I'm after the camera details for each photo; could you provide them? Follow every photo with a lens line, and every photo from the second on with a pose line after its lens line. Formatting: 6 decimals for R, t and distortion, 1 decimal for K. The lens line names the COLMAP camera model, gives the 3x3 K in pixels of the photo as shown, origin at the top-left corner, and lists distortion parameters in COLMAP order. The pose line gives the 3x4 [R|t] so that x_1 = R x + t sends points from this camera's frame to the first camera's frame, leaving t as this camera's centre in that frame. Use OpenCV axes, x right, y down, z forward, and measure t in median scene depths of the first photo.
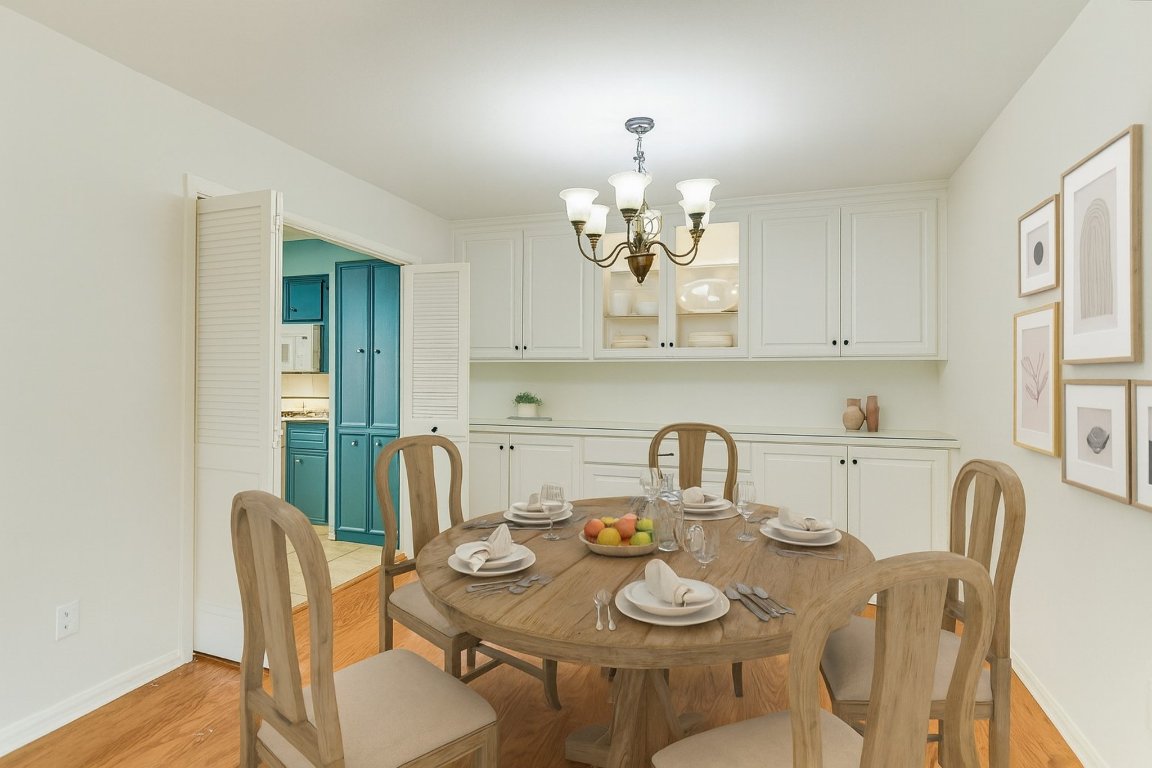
lens RADIAL K [[559.0, 0, 576.0], [0, 559.0, 384.0], [0, 0, 1]] dist [0.002366, 0.000294]
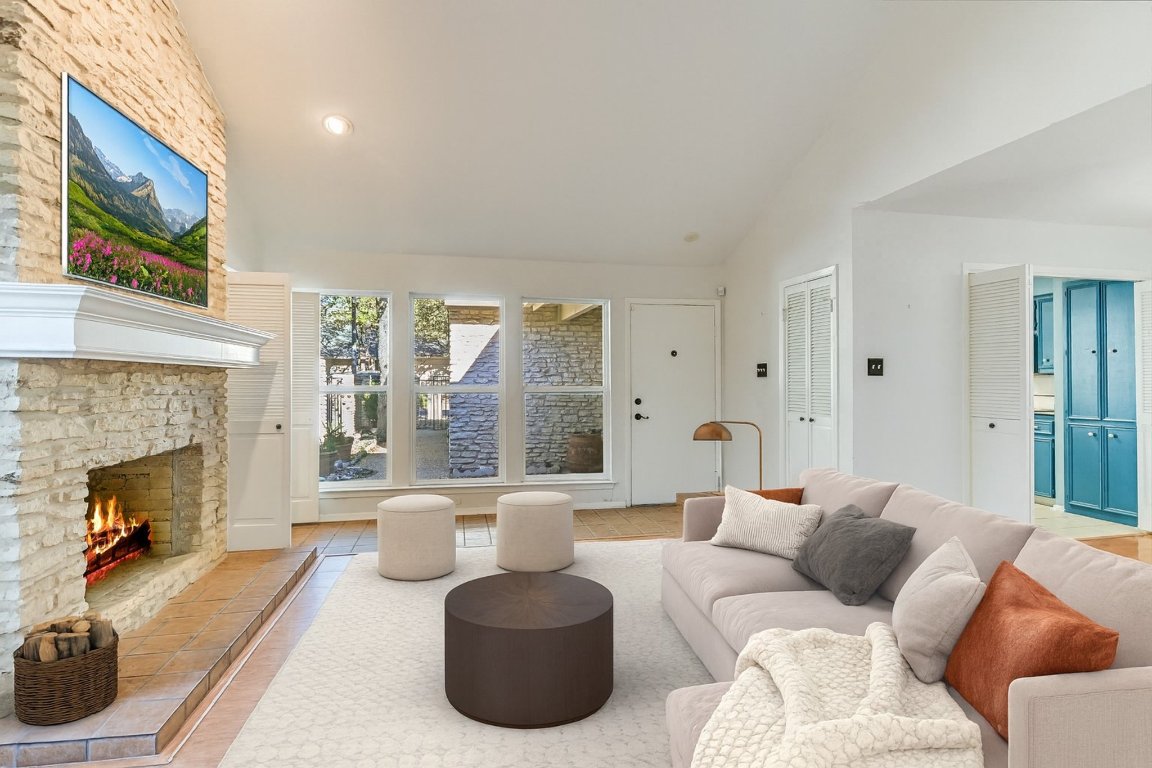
lens RADIAL K [[559.0, 0, 576.0], [0, 559.0, 384.0], [0, 0, 1]] dist [0.002366, 0.000294]
pose [[0.441104, -0.006841, -0.897430, 0.193873], [0.006485, 0.999969, -0.004435, 0.001480], [0.897432, -0.003864, 0.441135, -0.495442]]
